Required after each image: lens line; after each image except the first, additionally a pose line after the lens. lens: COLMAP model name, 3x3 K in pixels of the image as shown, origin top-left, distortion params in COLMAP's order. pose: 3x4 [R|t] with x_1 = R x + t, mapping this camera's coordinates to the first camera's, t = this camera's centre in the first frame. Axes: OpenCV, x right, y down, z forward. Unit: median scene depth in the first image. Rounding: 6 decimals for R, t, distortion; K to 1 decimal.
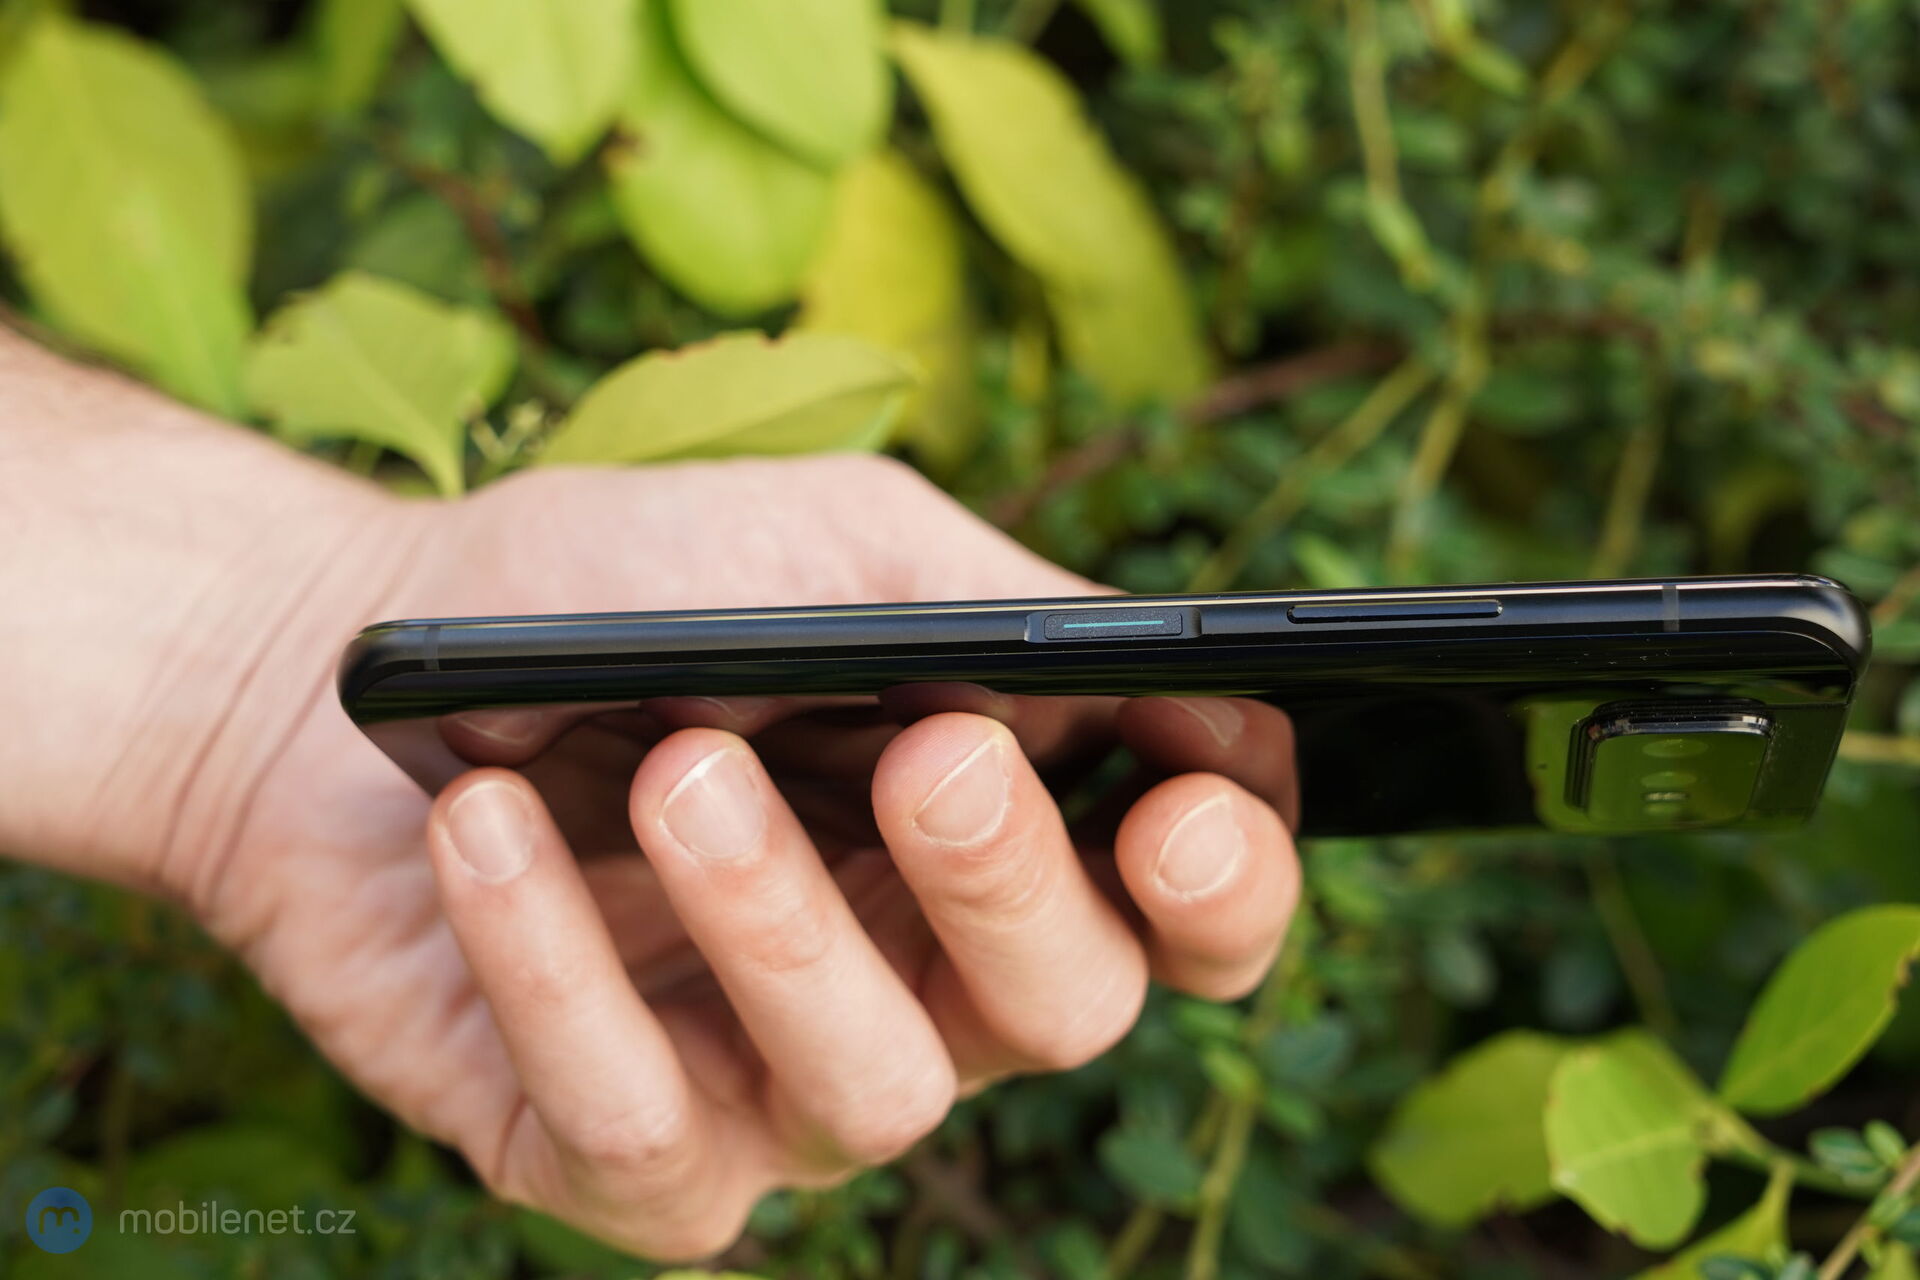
lens RADIAL K [[3472.3, 0, 959.5], [0, 3472.3, 640.5], [0, 0, 1]] dist [0.081948, 0.000000]
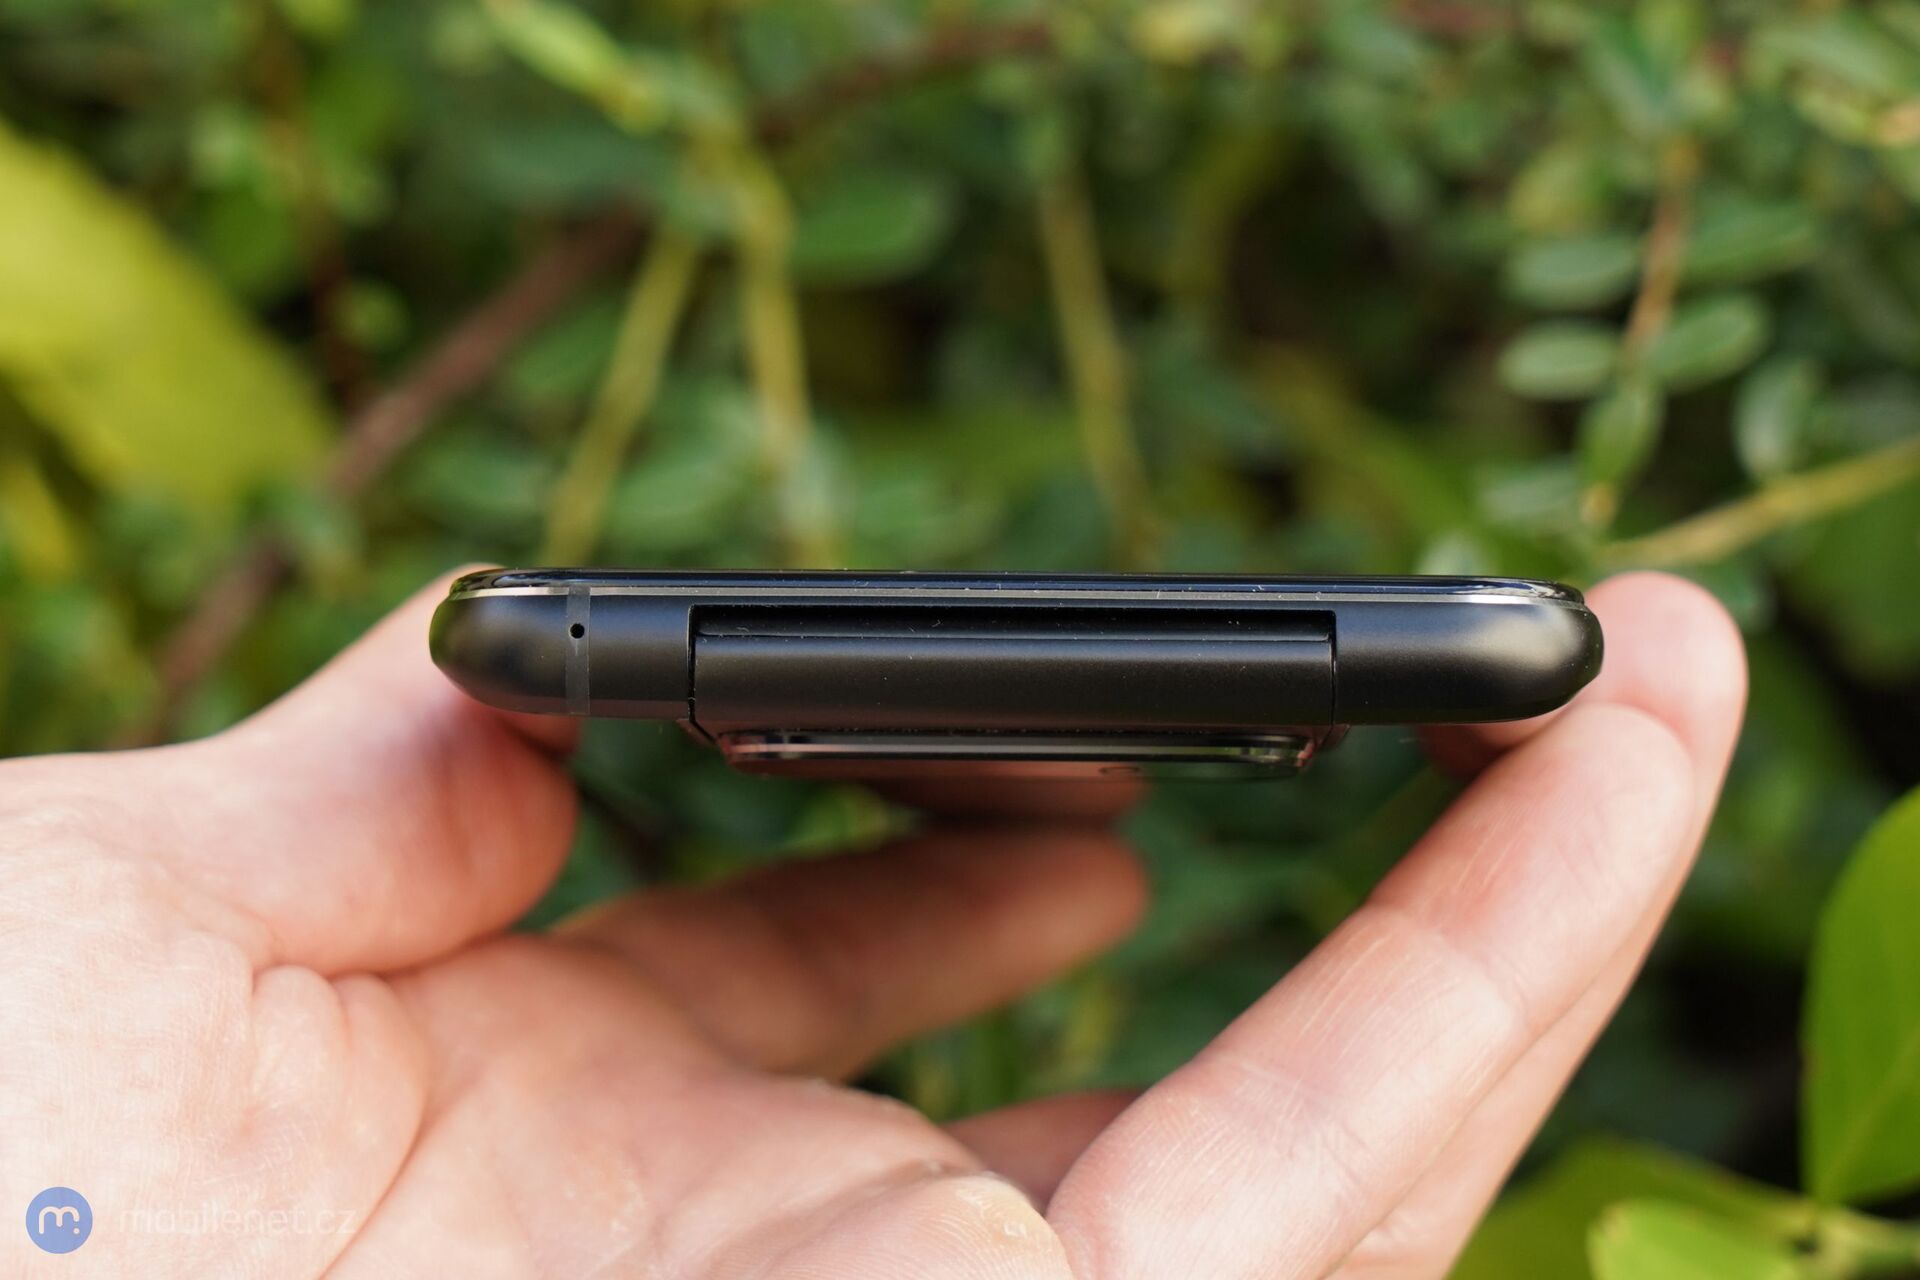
lens RADIAL K [[3472.3, 0, 961.0], [0, 3472.3, 638.0], [0, 0, 1]] dist [0.081948, 0.000000]
pose [[0.848534, -0.452265, 0.274676, -0.017943], [0.429591, 0.891882, 0.141417, -0.082012], [-0.308936, -0.001999, 0.951081, 0.430681]]
